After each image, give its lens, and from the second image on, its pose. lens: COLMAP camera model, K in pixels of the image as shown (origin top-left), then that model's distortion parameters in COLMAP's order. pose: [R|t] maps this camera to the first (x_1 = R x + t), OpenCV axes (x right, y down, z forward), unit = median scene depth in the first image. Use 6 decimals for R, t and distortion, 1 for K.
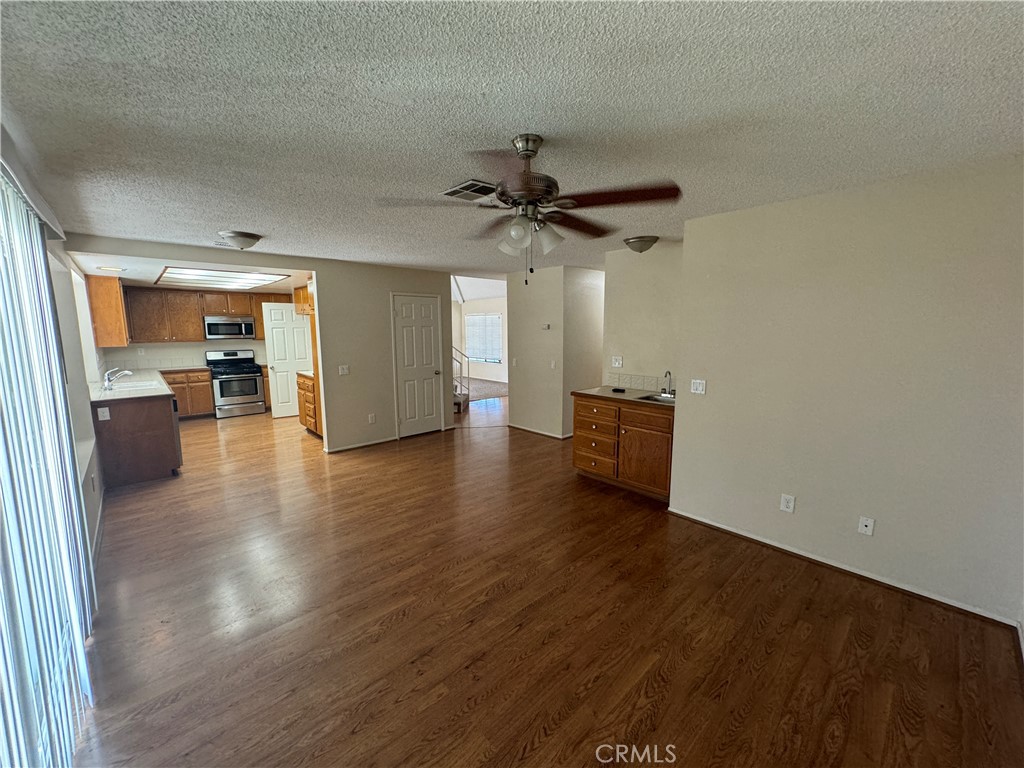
lens RADIAL K [[408.4, 0, 511.0], [0, 408.4, 380.7], [0, 0, 1]] dist [-0.000543, 0.000070]
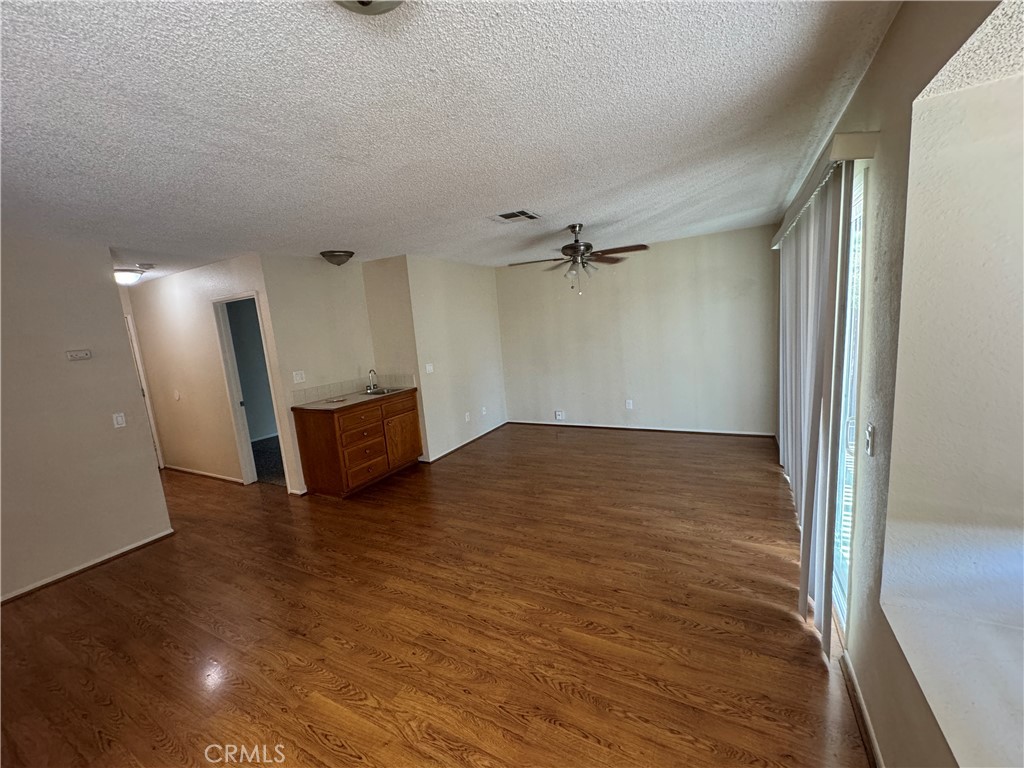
lens RADIAL K [[408.4, 0, 511.0], [0, 408.4, 380.7], [0, 0, 1]] dist [-0.000543, 0.000070]
pose [[-0.322030, -0.104711, 0.940921, -0.861684], [0.199208, 0.964119, 0.175471, -0.119051], [-0.925534, 0.243946, -0.289616, 0.958842]]
